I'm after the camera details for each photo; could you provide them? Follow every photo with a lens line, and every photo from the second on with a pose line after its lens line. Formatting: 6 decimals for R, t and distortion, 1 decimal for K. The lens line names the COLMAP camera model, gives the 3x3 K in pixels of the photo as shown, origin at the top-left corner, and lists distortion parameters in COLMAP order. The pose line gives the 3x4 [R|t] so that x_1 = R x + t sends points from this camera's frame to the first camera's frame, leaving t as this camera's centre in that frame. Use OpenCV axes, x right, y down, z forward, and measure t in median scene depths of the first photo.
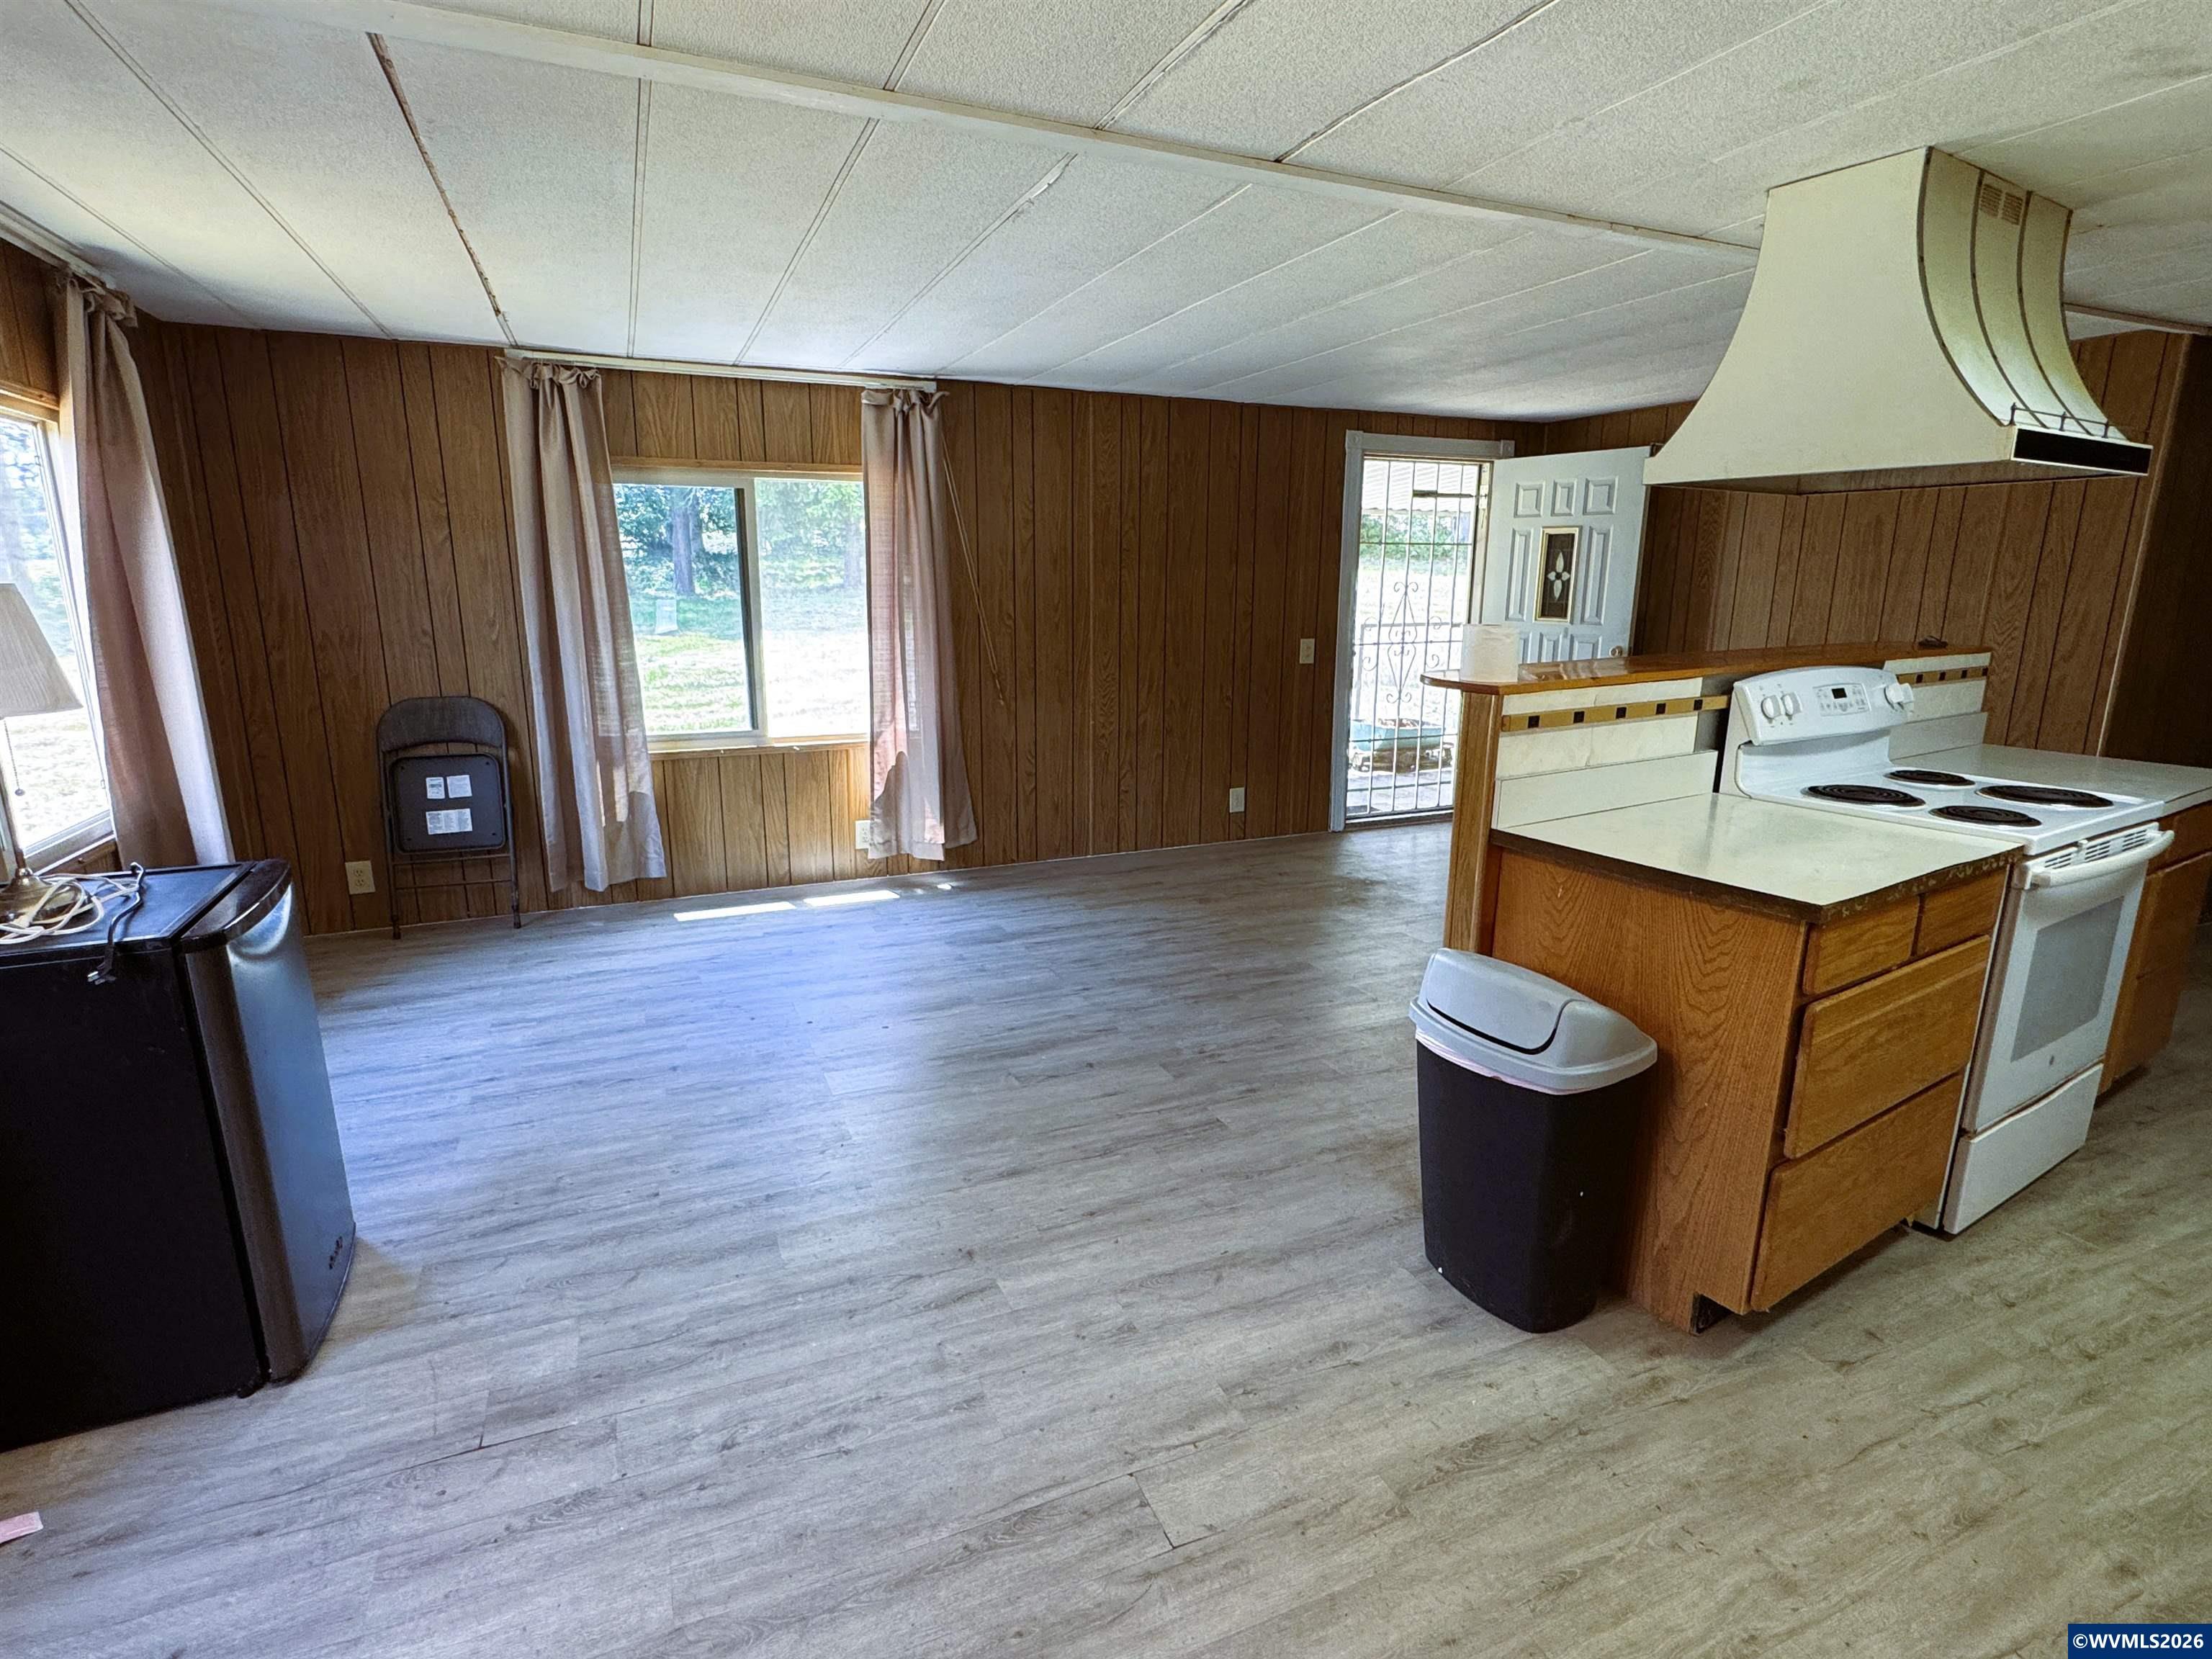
lens RADIAL K [[1114.7, 0, 1098.5], [0, 1114.7, 829.1], [0, 0, 1]] dist [-0.004264, 0.000286]
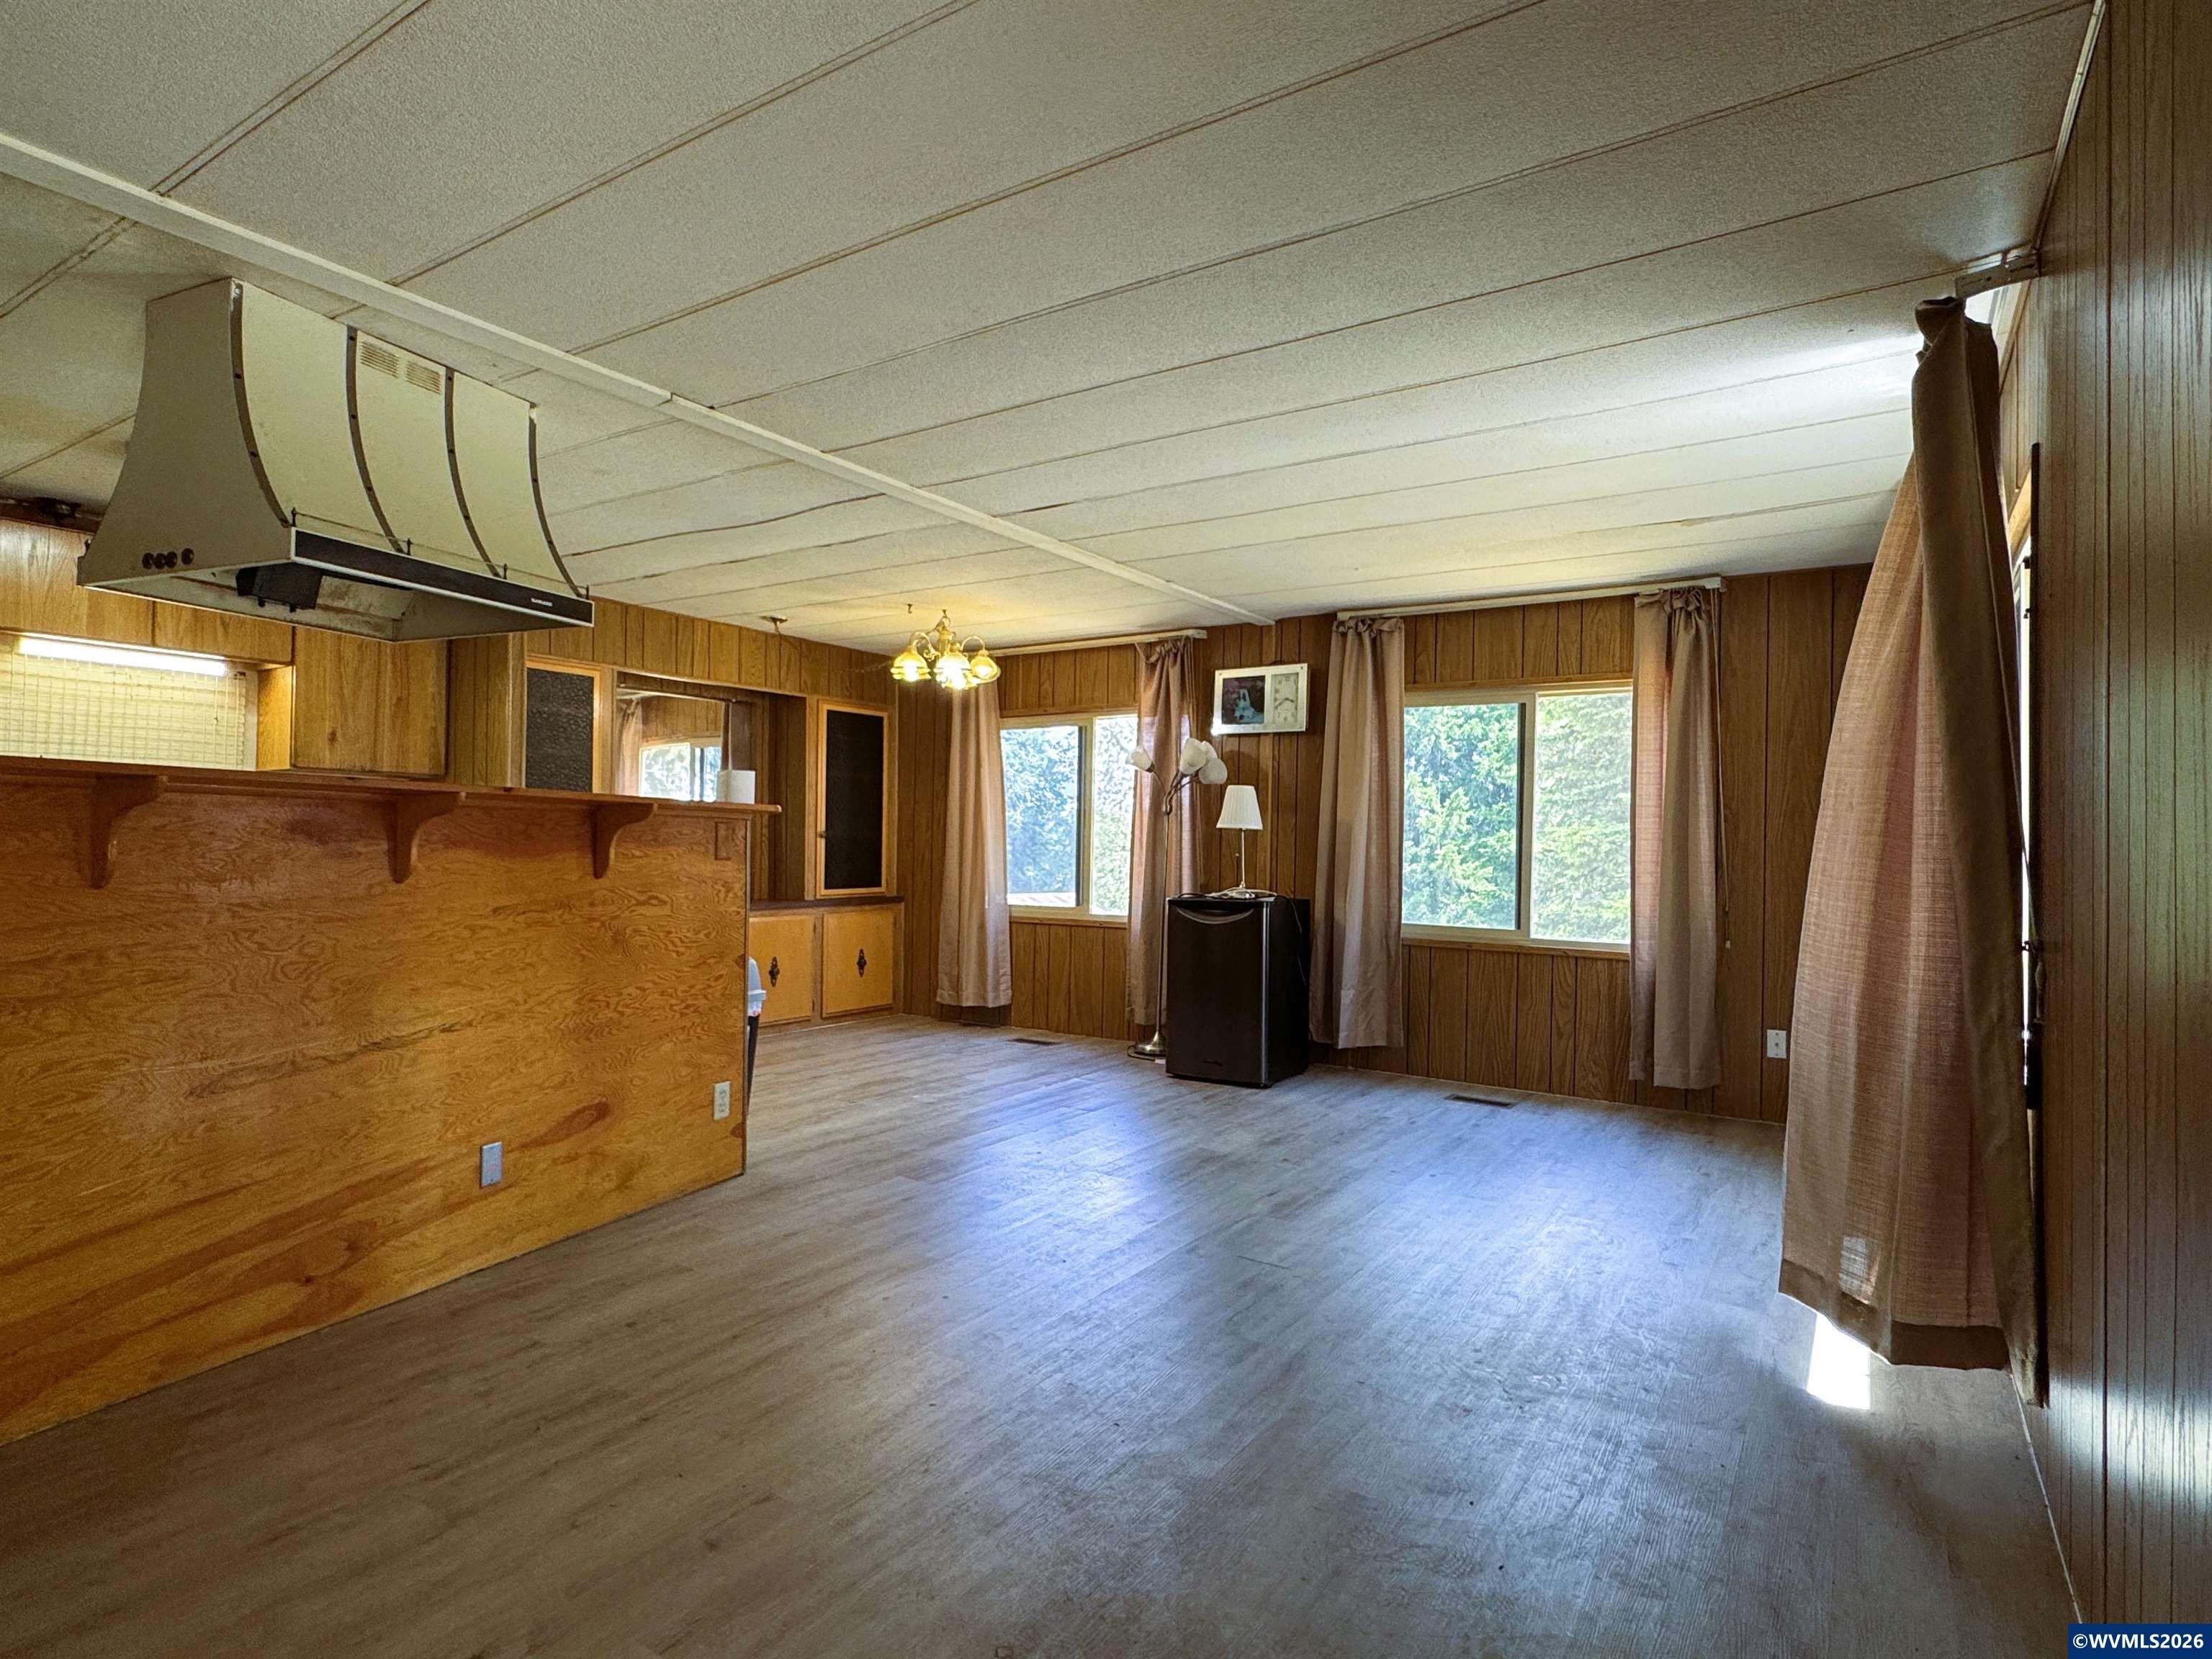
lens RADIAL K [[1170.6, 0, 1106.0], [0, 1170.6, 829.5], [0, 0, 1]] dist [-0.000985, -0.000140]
pose [[-0.828207, -0.023731, -0.559920, 0.564667], [-0.141986, 0.975391, 0.168679, -0.305402], [0.542138, 0.219202, -0.811195, 1.763508]]
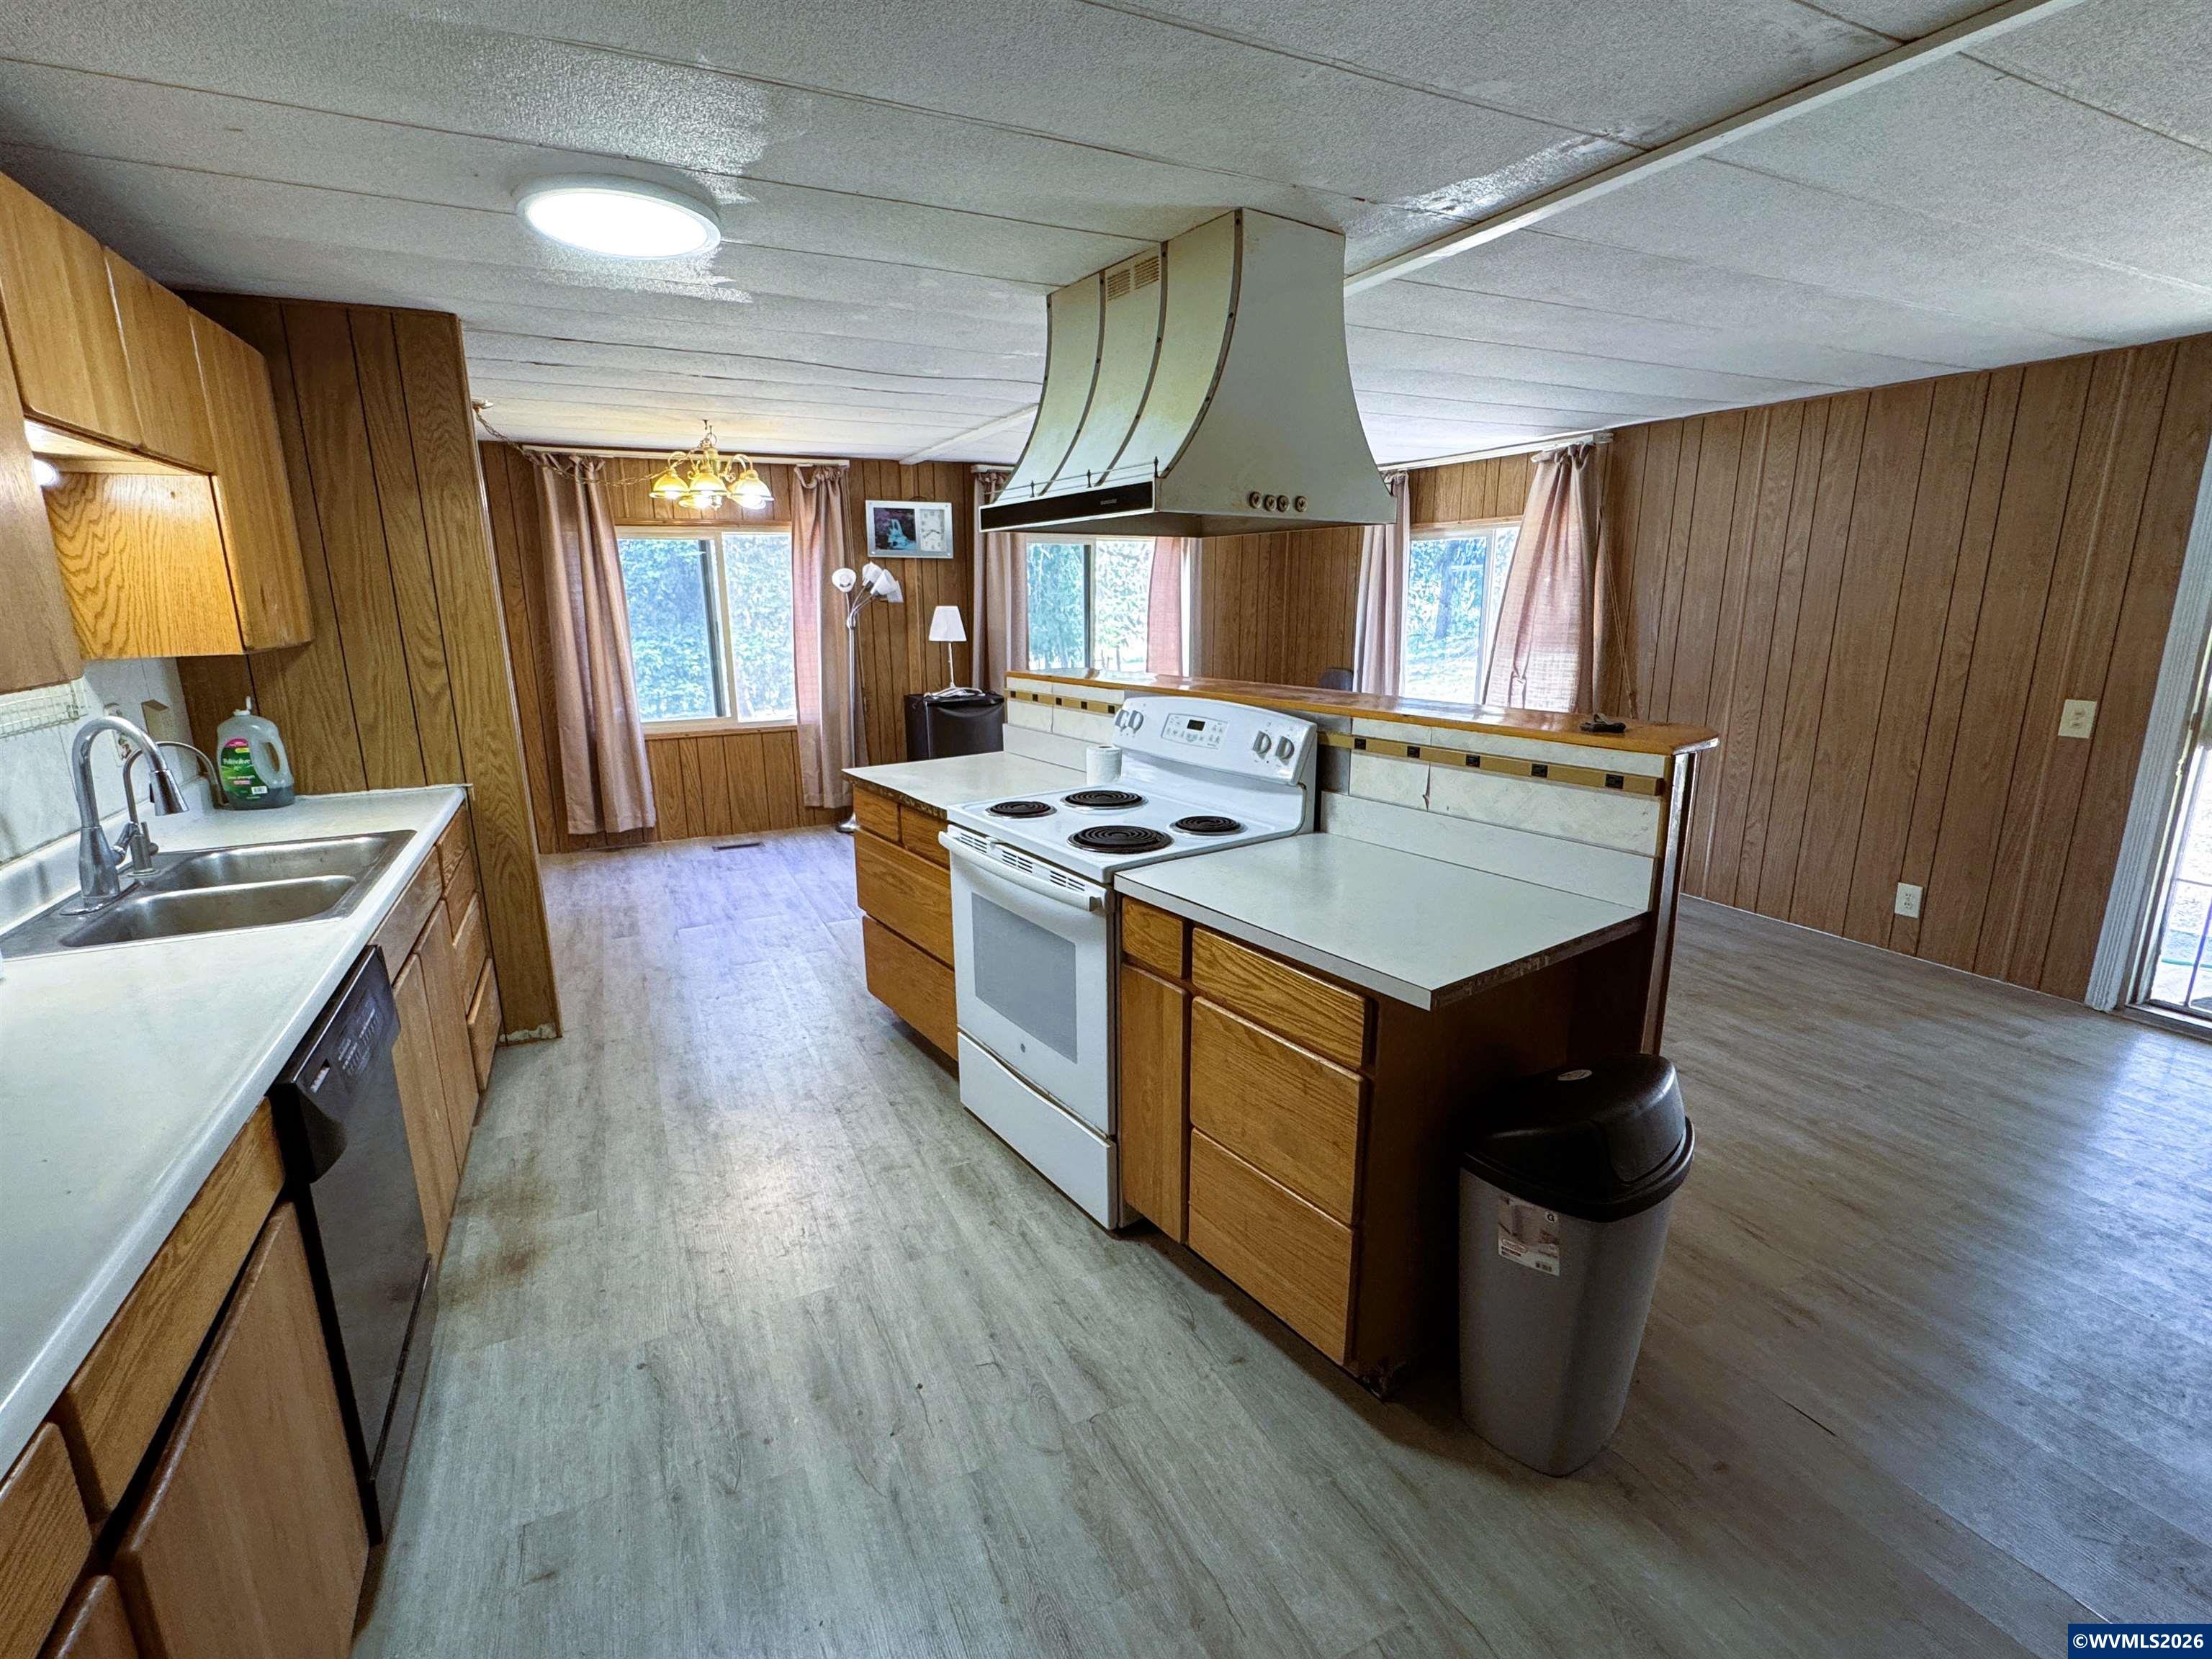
lens RADIAL K [[1003.5, 0, 1100.1], [0, 1003.5, 827.5], [0, 0, 1]] dist [-0.003187, -0.000313]
pose [[0.048391, 0.225870, -0.972955, 1.321417], [-0.215900, 0.953433, 0.210600, -0.172550], [0.975216, 0.199870, 0.094903, 0.685304]]
